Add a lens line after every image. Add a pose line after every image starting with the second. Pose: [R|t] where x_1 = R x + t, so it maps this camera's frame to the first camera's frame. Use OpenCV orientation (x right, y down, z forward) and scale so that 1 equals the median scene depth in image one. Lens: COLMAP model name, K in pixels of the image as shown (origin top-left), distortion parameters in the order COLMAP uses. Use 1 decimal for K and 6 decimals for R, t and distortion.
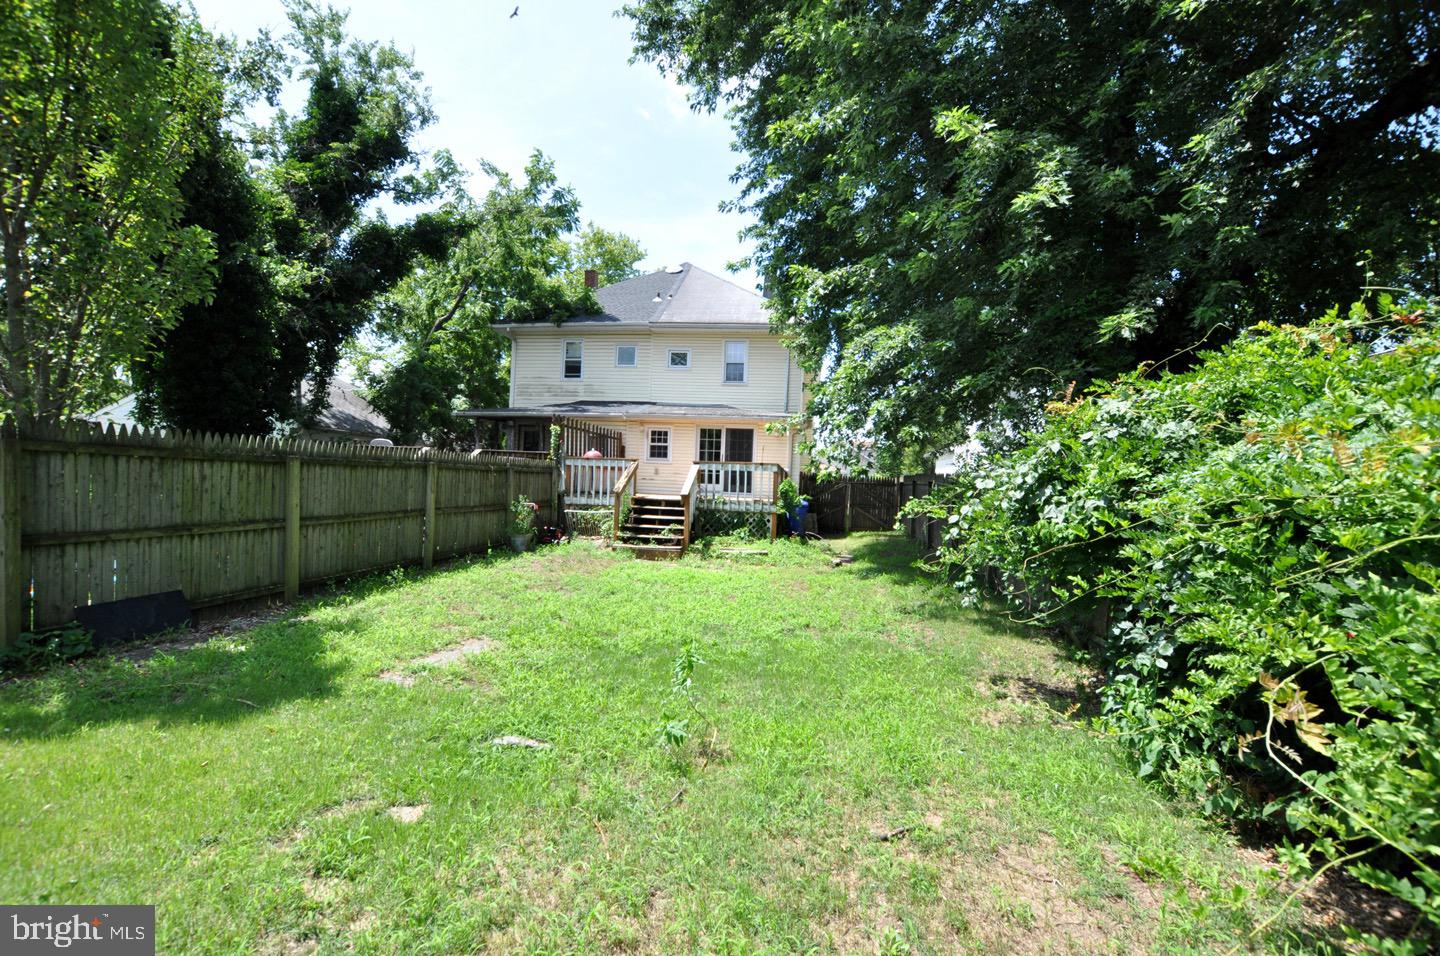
lens RADIAL K [[631.8, 0, 719.7], [0, 631.8, 478.9], [0, 0, 1]] dist [-0.033750, 0.003986]
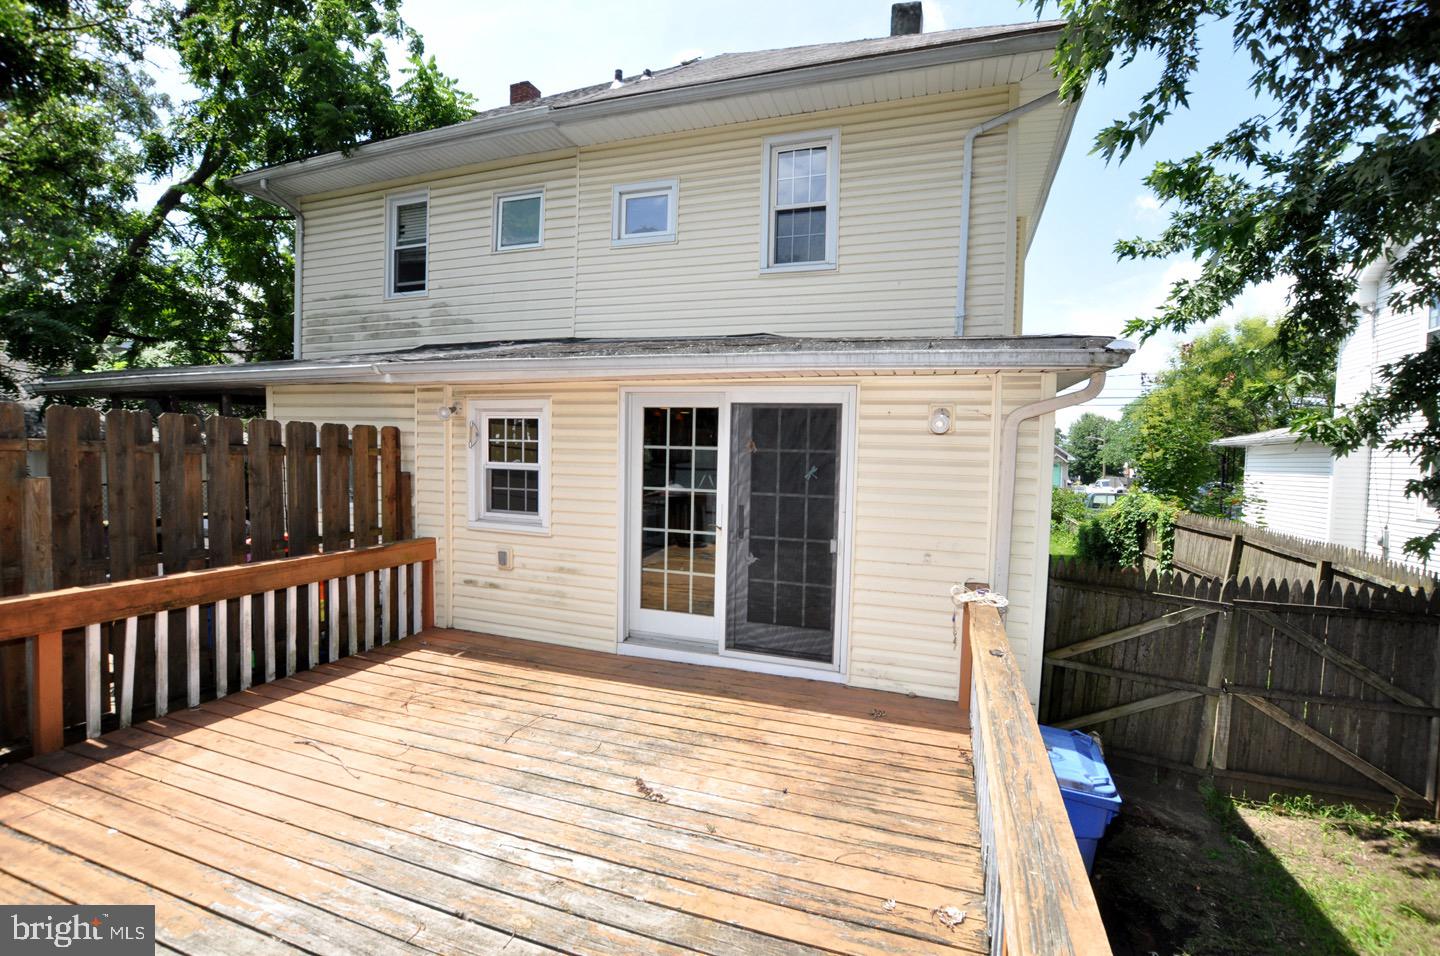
lens RADIAL K [[631.8, 0, 721.9], [0, 631.8, 473.6], [0, 0, 1]] dist [-0.033750, 0.003986]
pose [[0.977772, -0.006248, -0.209579, 0.058200], [0.012508, 0.999514, 0.028554, -0.058216], [0.209298, -0.030540, 0.977375, 0.738160]]
